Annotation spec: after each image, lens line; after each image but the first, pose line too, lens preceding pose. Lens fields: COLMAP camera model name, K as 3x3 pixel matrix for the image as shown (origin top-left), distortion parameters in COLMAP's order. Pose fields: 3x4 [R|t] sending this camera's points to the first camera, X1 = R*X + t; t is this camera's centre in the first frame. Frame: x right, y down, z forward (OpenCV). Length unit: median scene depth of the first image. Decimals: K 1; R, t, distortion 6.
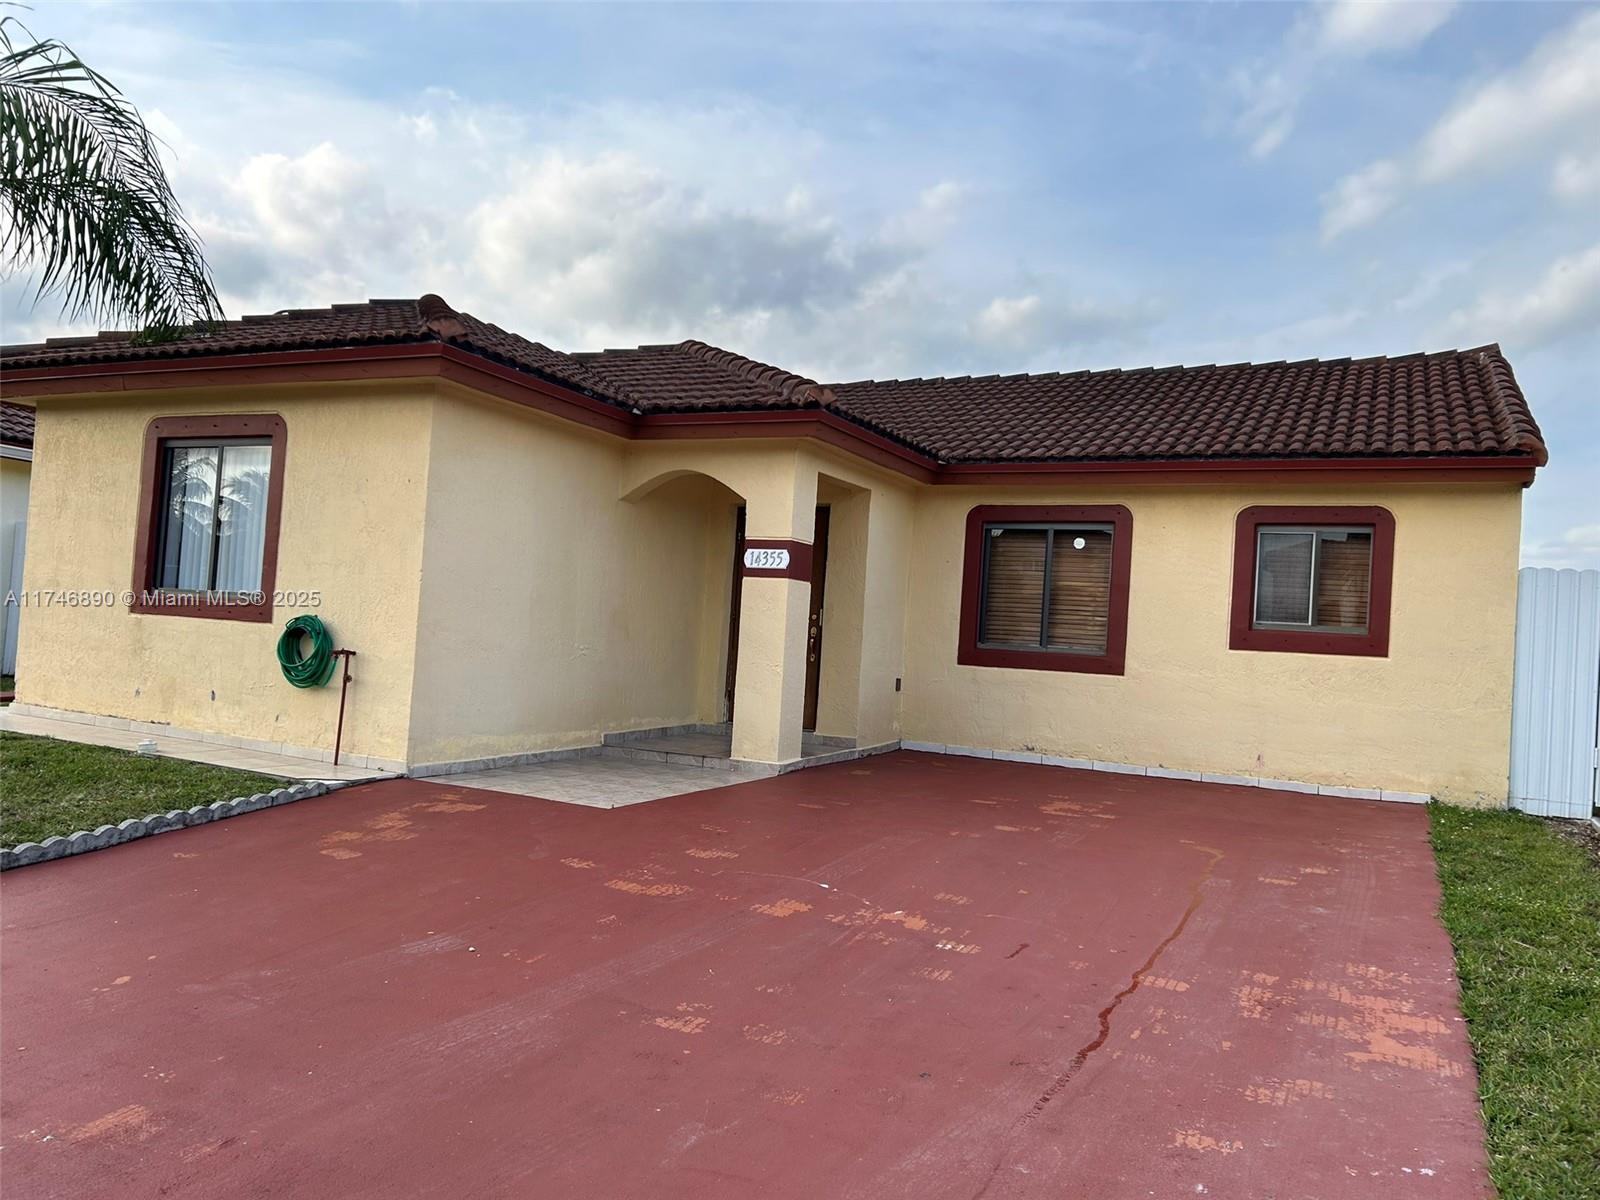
lens RADIAL K [[1211.8, 0, 775.3], [0, 1211.8, 621.0], [0, 0, 1]] dist [0.042837, -0.048201]
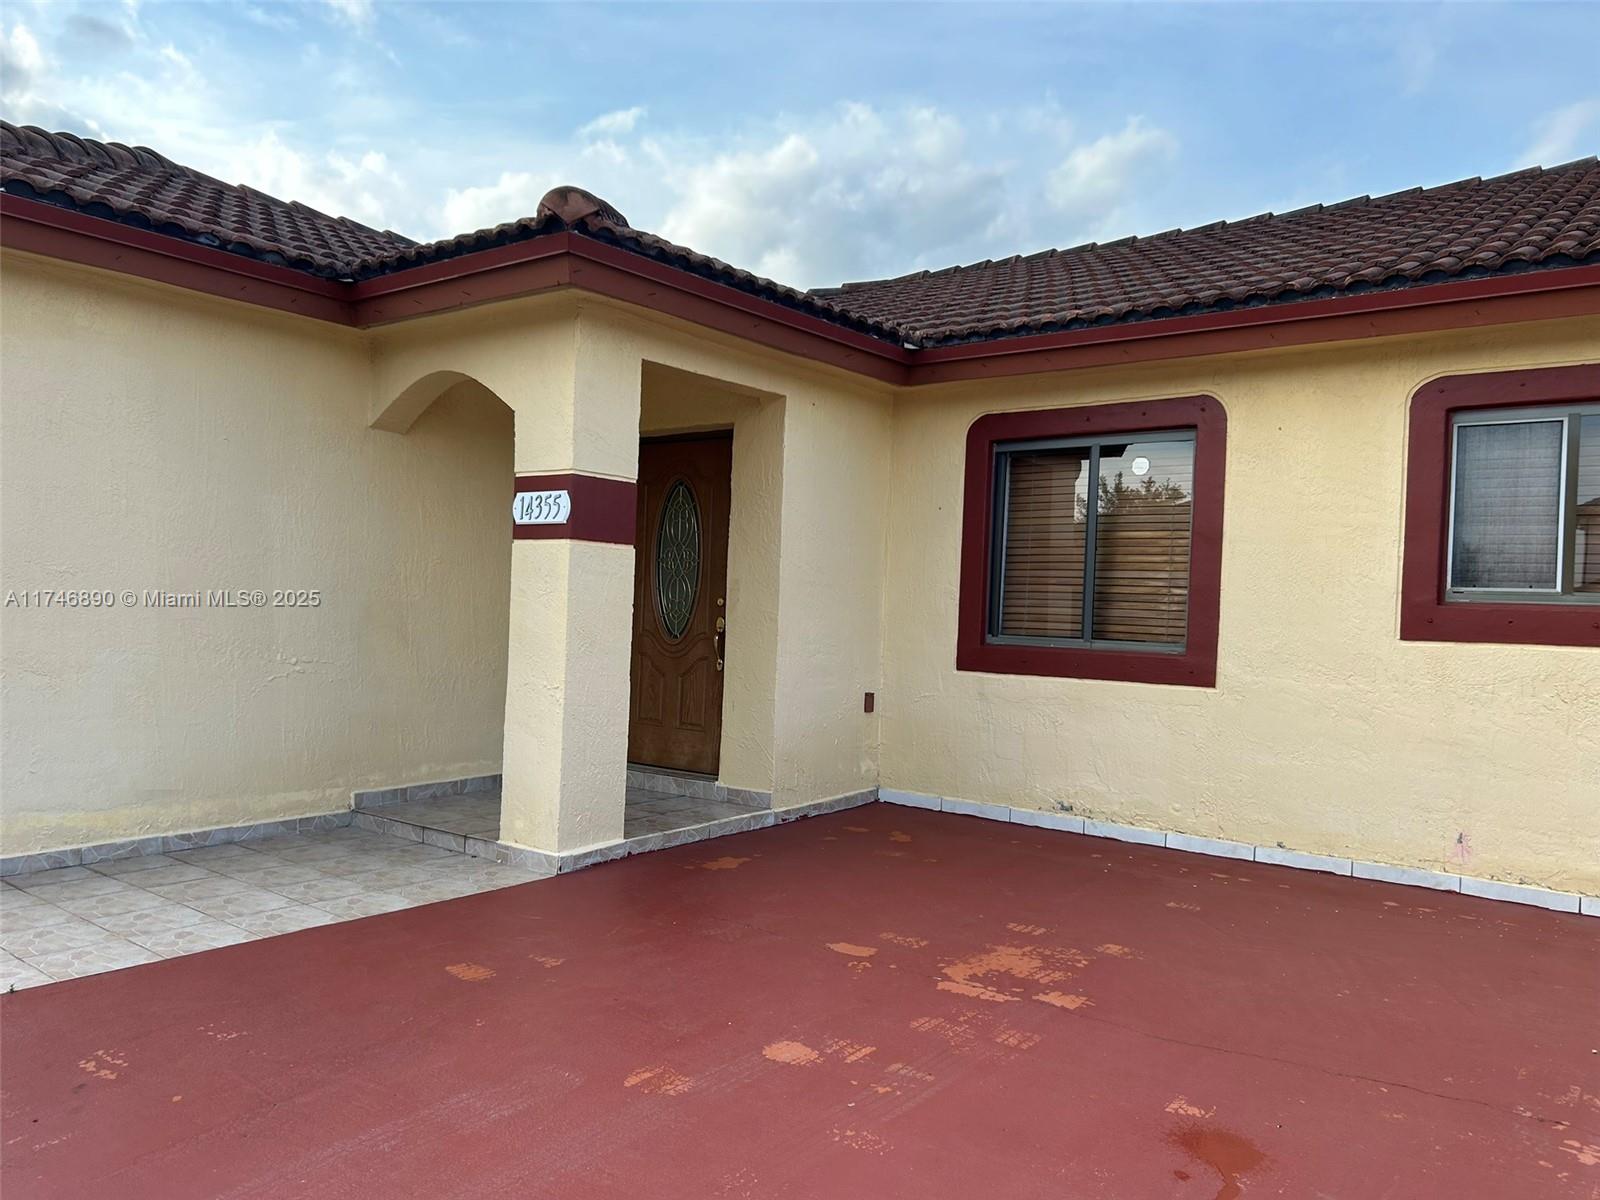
lens RADIAL K [[1211.8, 0, 790.6], [0, 1211.8, 619.5], [0, 0, 1]] dist [0.042837, -0.048201]
pose [[0.980924, -0.024253, -0.192875, 0.228435], [0.027112, 0.999558, 0.012197, -0.000464], [0.192494, -0.017193, 0.981147, 0.443026]]
